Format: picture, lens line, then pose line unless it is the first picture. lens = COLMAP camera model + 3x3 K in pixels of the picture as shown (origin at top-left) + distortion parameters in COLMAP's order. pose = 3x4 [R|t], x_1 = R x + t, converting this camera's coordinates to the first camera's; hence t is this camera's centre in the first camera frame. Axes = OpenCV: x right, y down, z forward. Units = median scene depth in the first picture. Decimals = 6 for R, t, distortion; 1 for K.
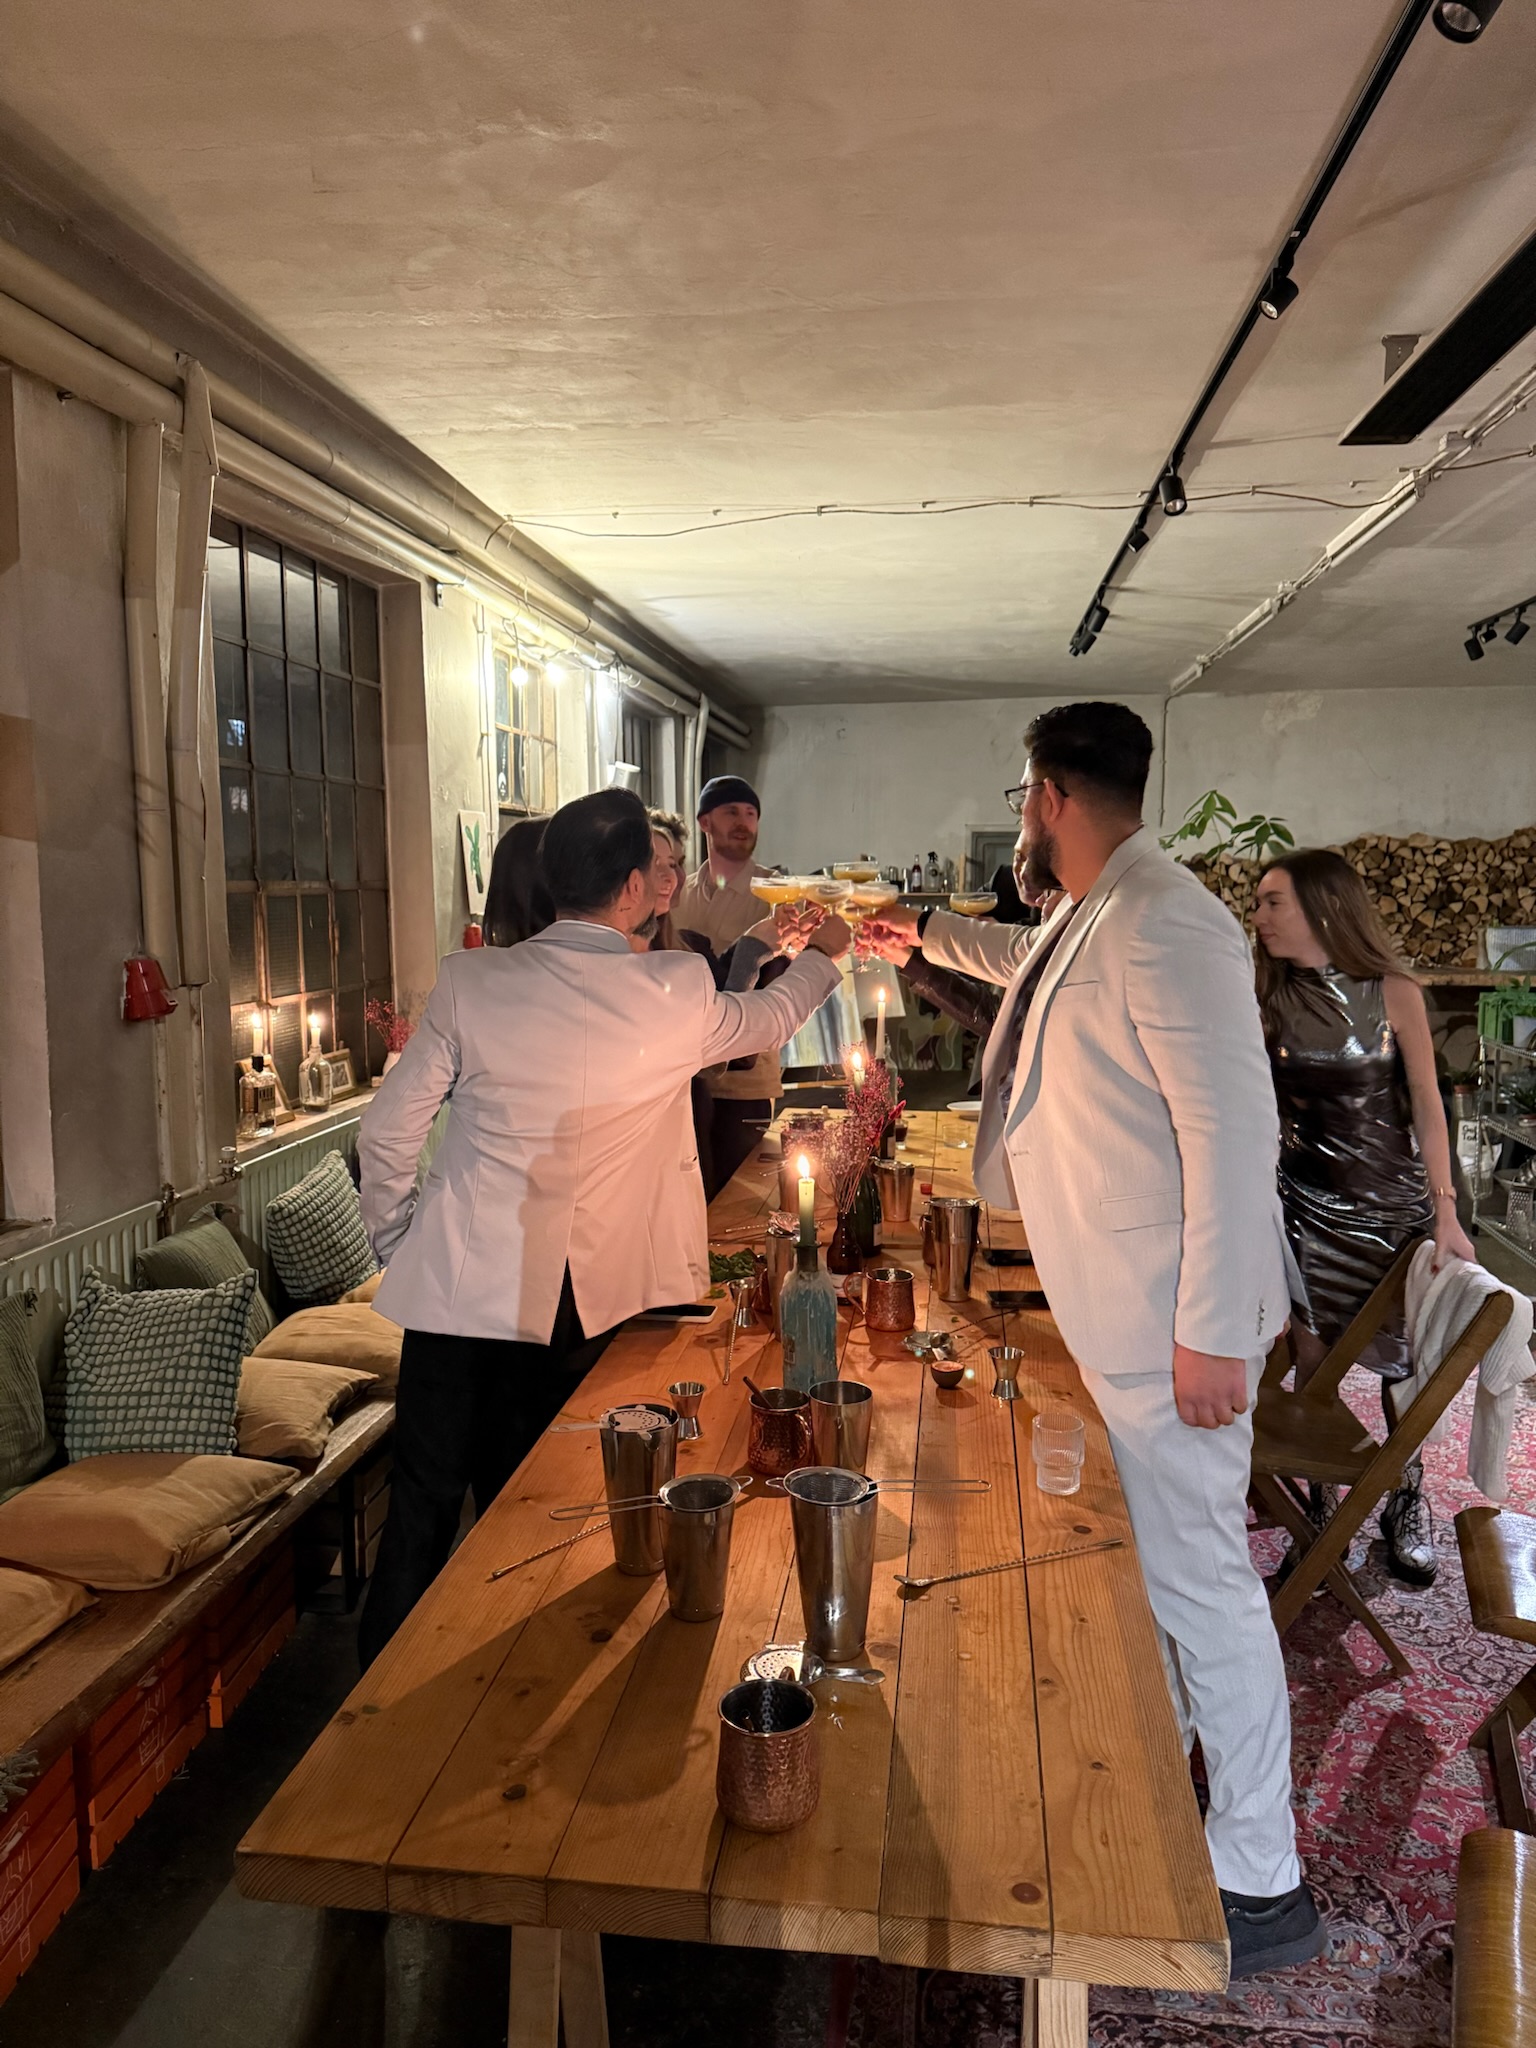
lens RADIAL K [[1456.5, 0, 768.0], [0, 1456.5, 1024.0], [0, 0, 1]] dist [0.322366, -0.351257]
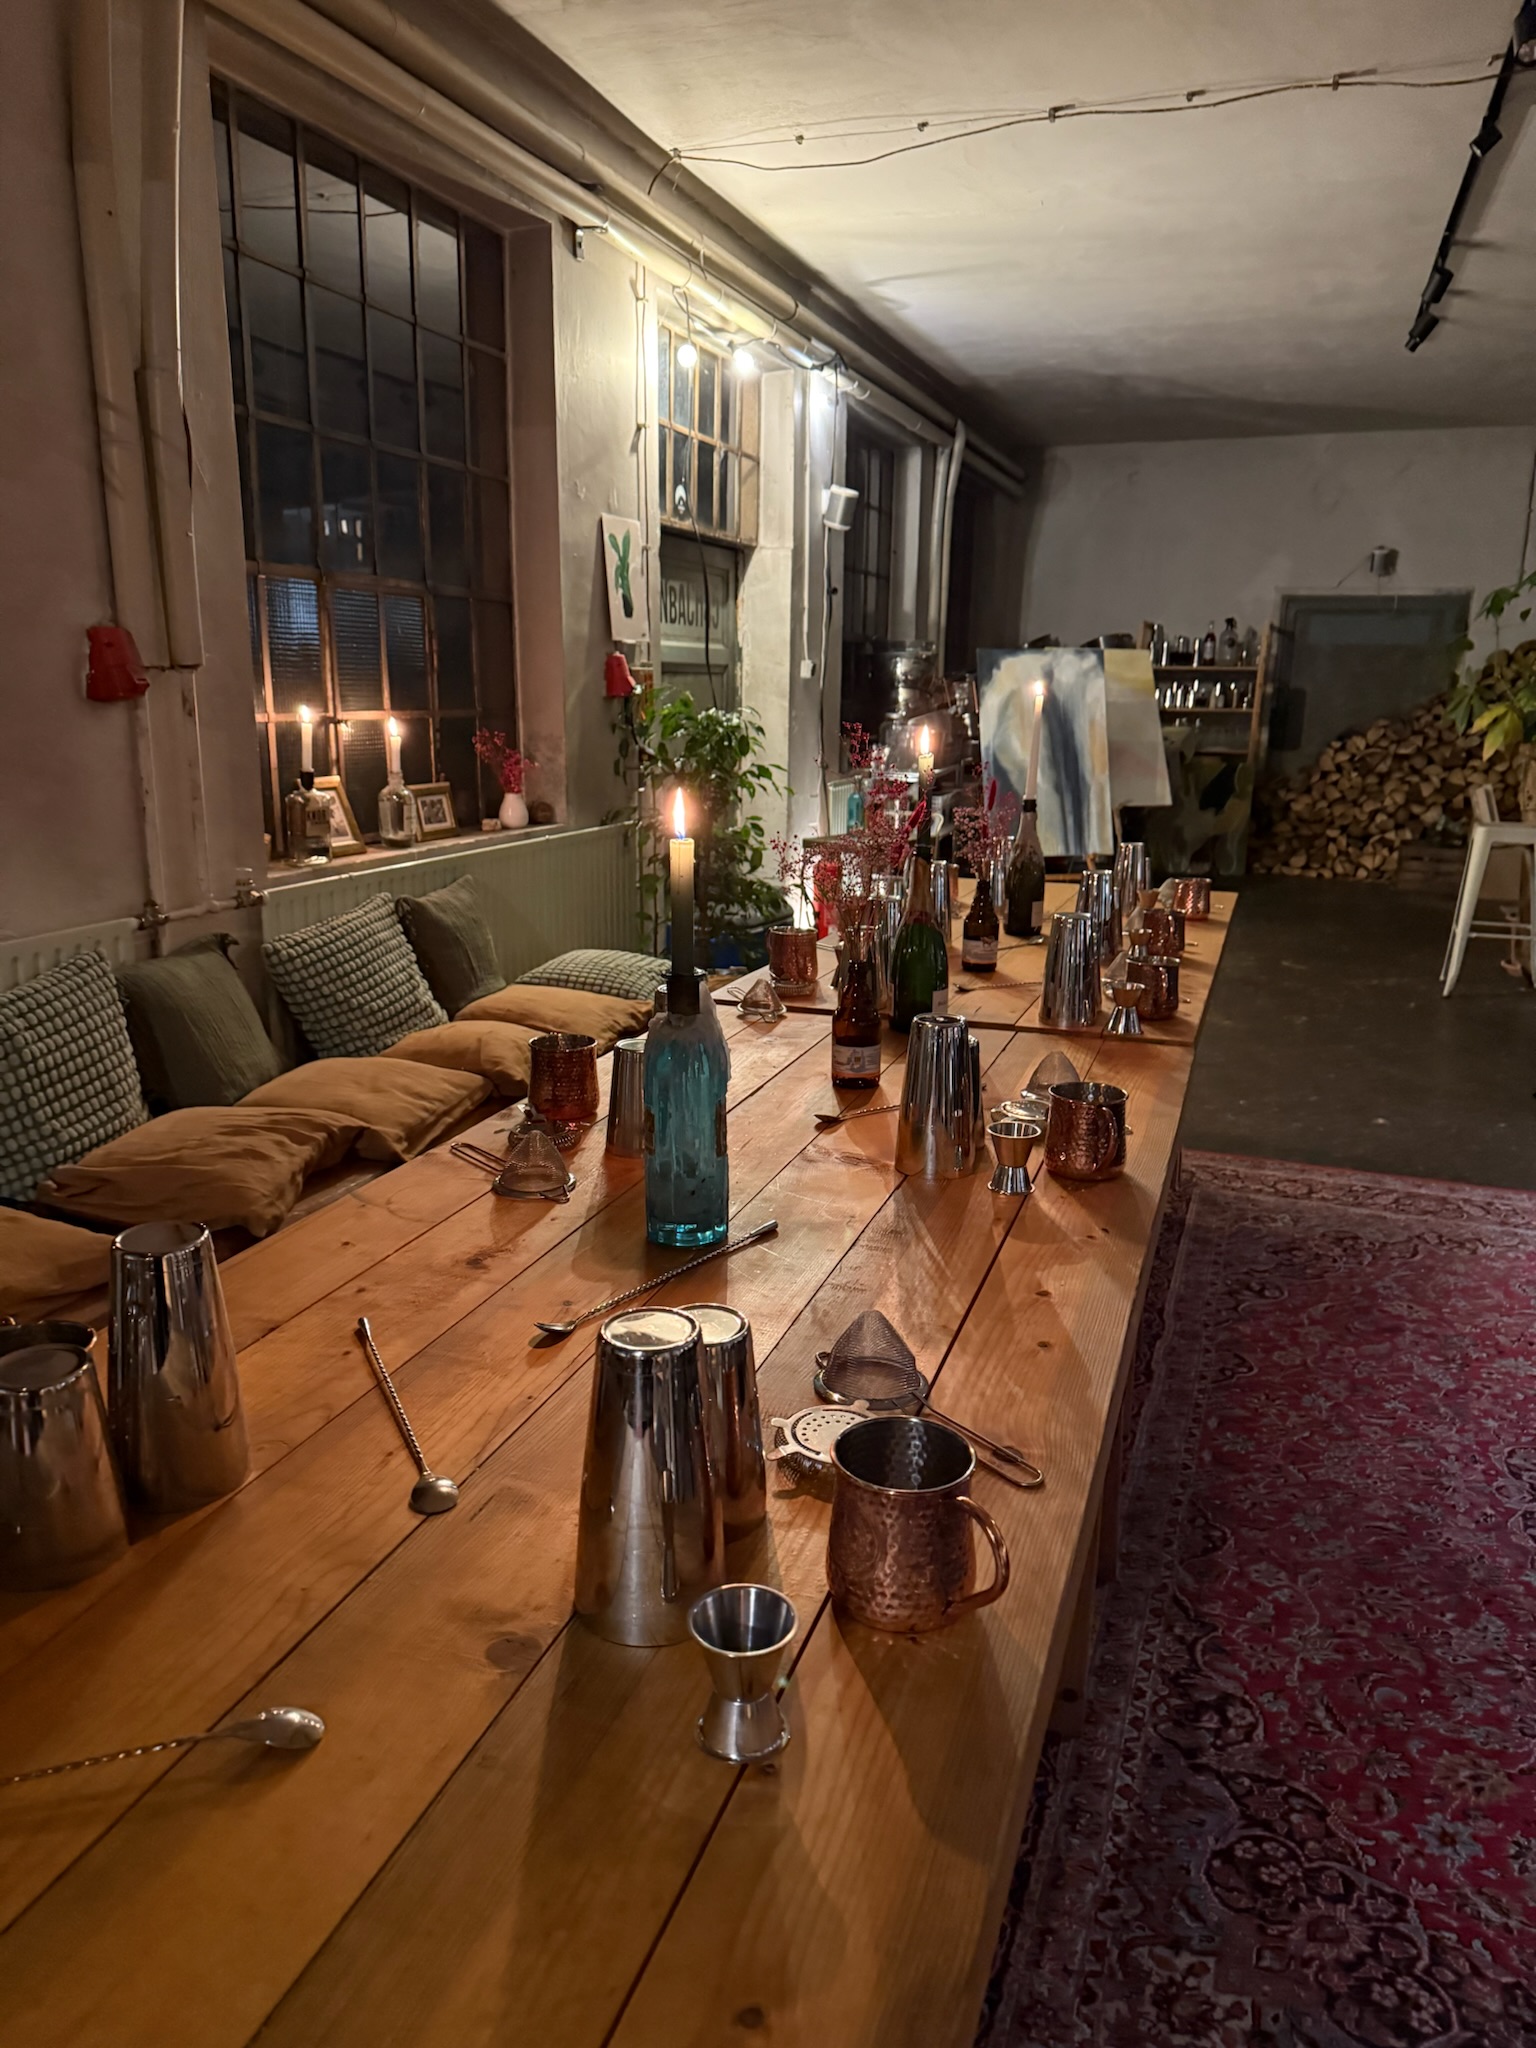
lens RADIAL K [[1443.6, 0, 767.5], [0, 1443.6, 1010.2], [0, 0, 1]] dist [0.058139, -0.047728]
pose [[0.974886, 0.070212, -0.211346, 0.080065], [-0.044999, 0.991530, 0.121831, 0.032594], [0.218110, -0.109261, 0.969789, 0.171456]]
